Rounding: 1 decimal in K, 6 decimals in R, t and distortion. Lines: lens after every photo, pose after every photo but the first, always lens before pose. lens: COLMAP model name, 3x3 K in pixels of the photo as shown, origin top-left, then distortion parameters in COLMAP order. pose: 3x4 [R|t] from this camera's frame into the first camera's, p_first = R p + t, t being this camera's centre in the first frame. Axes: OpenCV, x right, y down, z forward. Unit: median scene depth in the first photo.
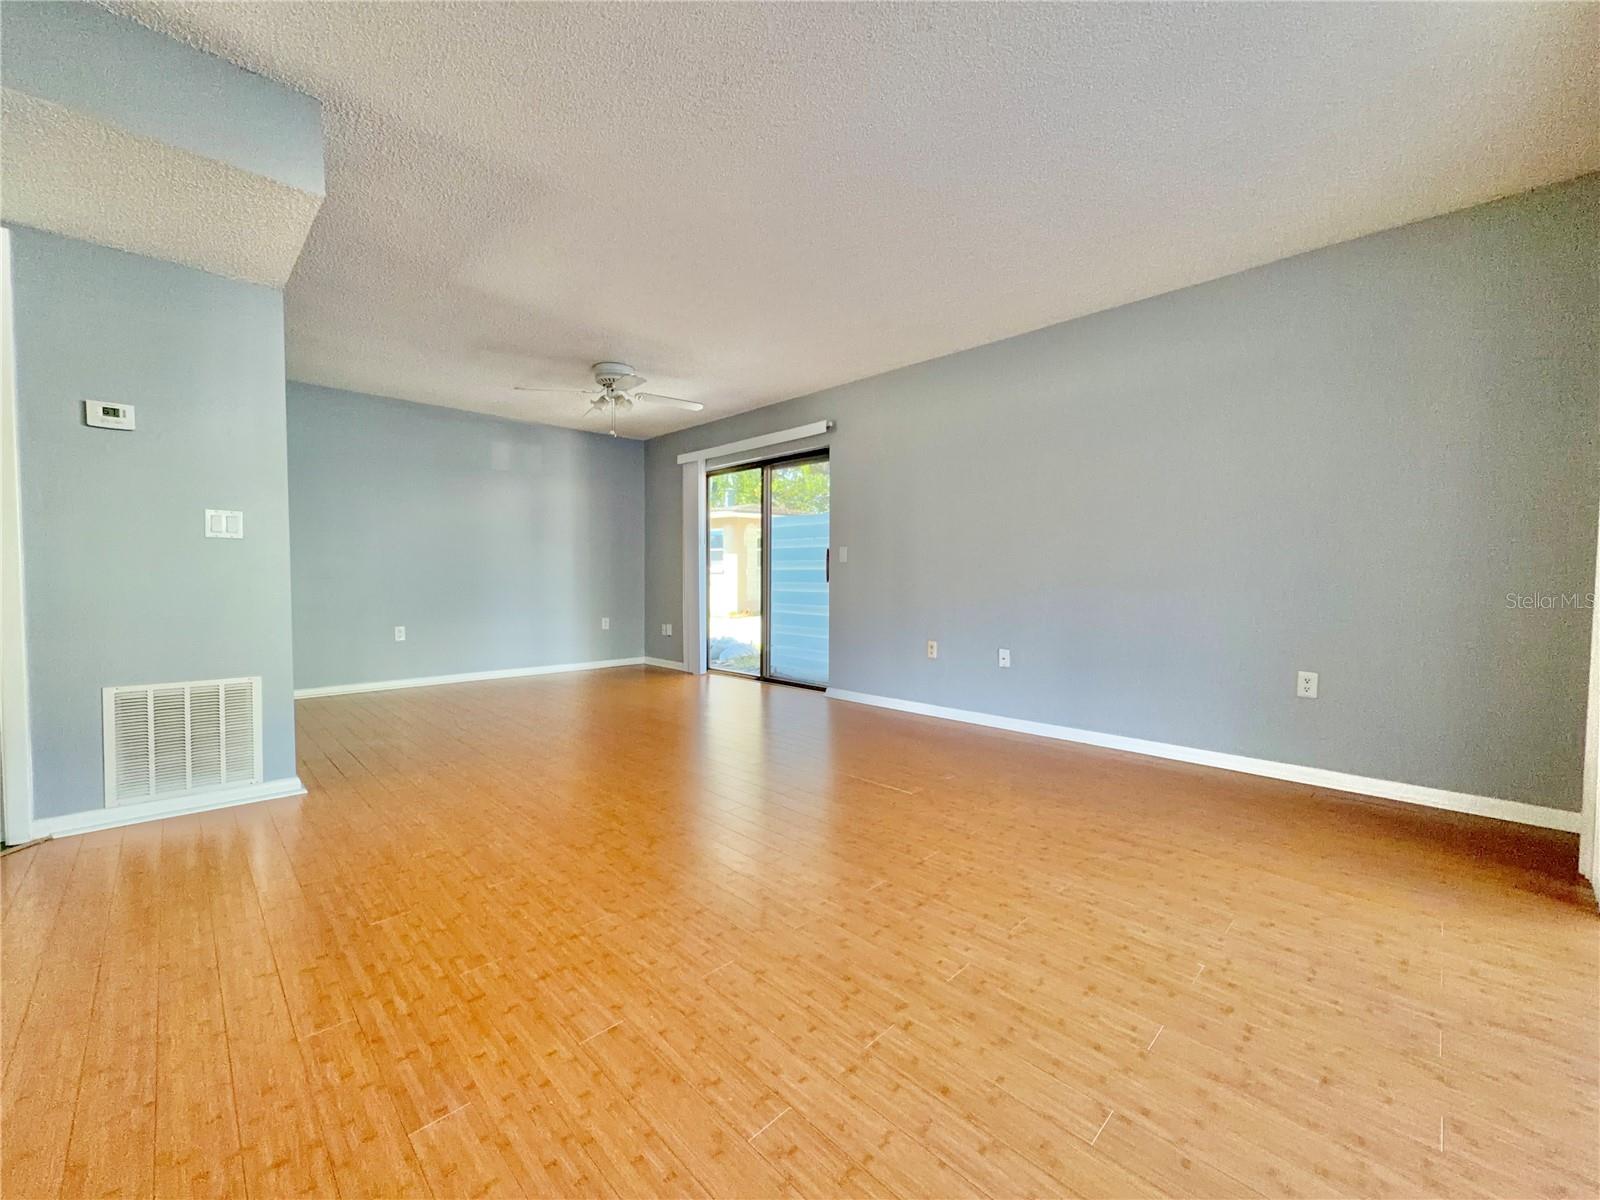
lens RADIAL K [[644.2, 0, 802.0], [0, 644.2, 602.4], [0, 0, 1]] dist [0.000407, -0.000148]
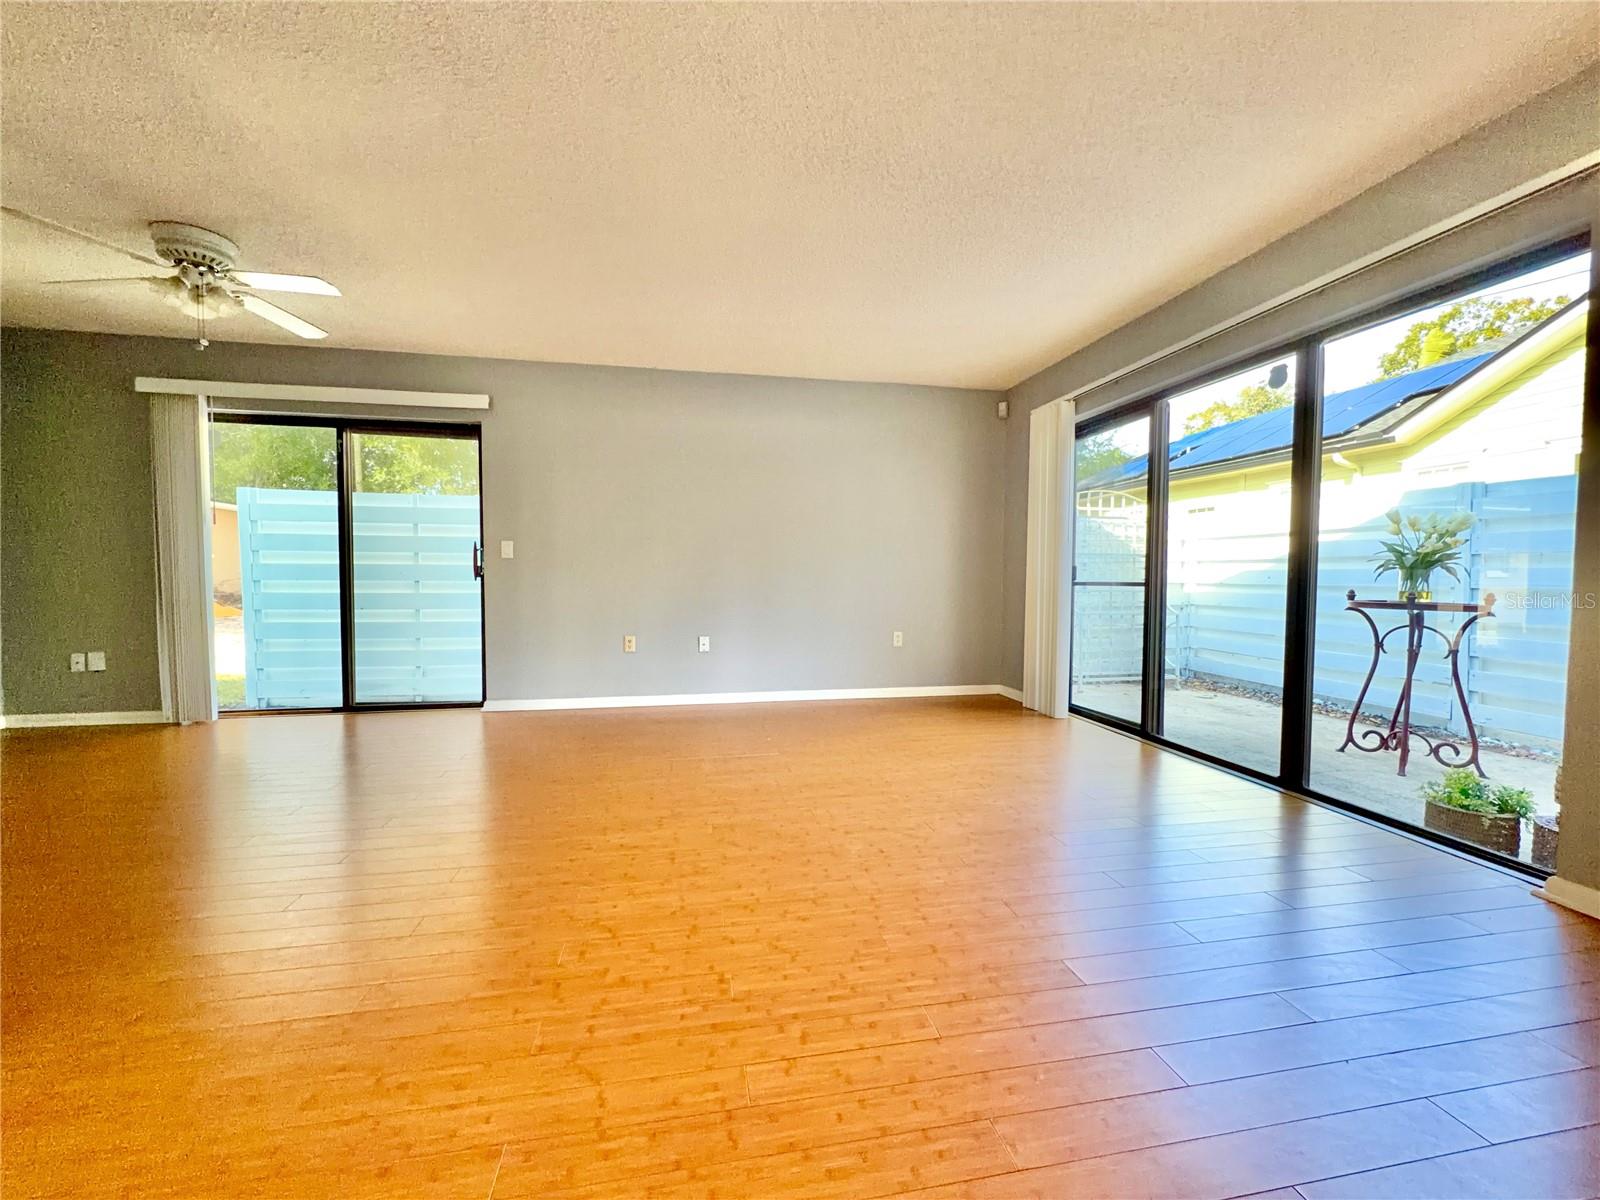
lens RADIAL K [[644.2, 0, 804.0], [0, 644.2, 597.4], [0, 0, 1]] dist [0.000407, -0.000148]
pose [[0.550062, -0.028998, 0.834620, -0.465175], [0.029587, 0.999446, 0.015225, -0.009104], [-0.834599, 0.016319, 0.550616, 0.164010]]
